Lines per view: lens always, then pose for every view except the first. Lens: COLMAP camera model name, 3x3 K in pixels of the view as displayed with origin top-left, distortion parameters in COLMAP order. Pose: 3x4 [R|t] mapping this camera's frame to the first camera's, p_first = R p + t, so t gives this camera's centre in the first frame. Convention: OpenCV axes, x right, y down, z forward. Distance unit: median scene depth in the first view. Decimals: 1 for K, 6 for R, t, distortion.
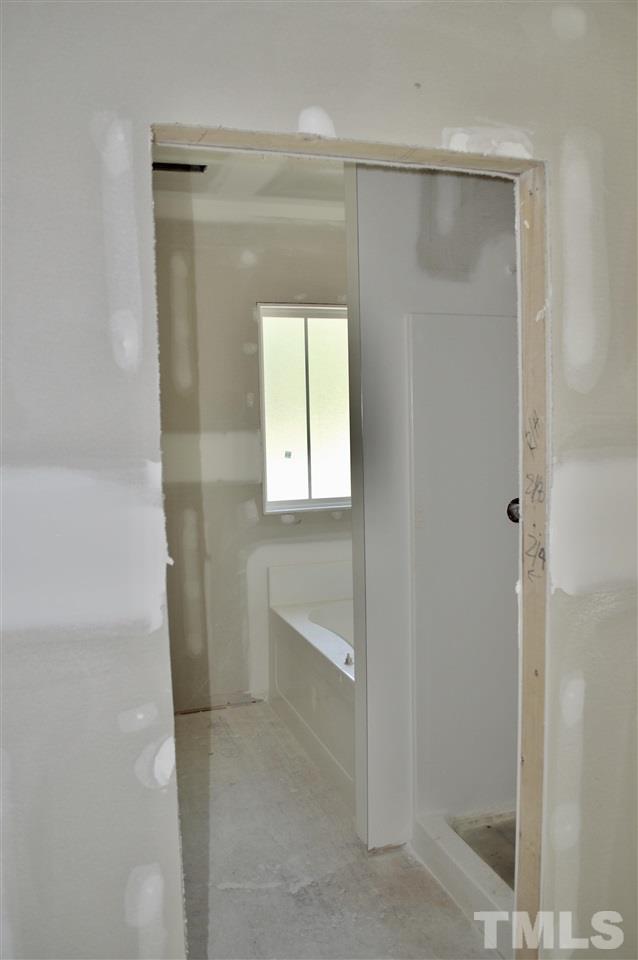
lens RADIAL K [[764.8, 0, 319.0], [0, 764.8, 480.0], [0, 0, 1]] dist [-0.084507, 0.013762]
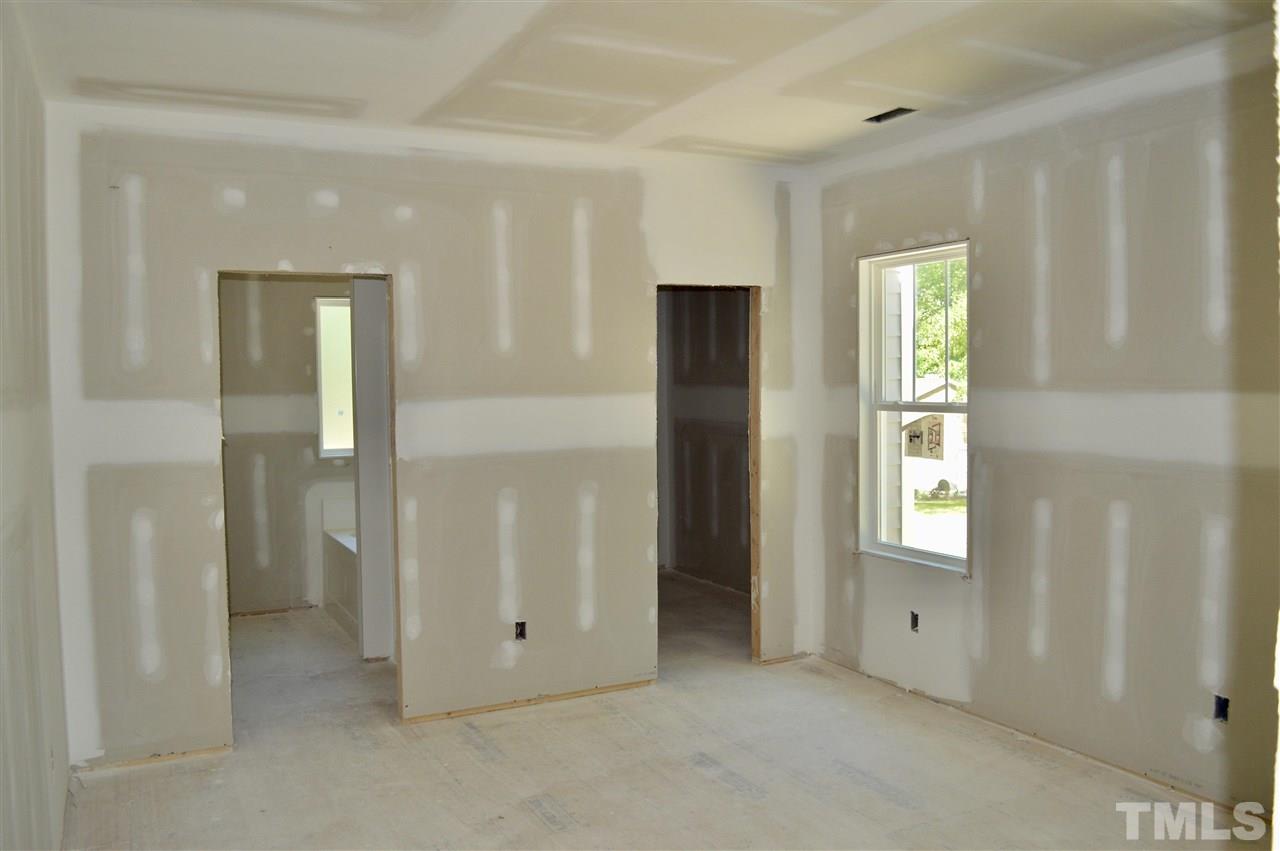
lens RADIAL K [[1019.7, 0, 640.0], [0, 1019.7, 425.5], [0, 0, 1]] dist [-0.084507, 0.013762]
pose [[0.988597, 0.003840, 0.150534, 0.275971], [0.002887, 0.999008, -0.044445, 0.089098], [-0.150556, 0.044373, 0.987605, -1.034110]]
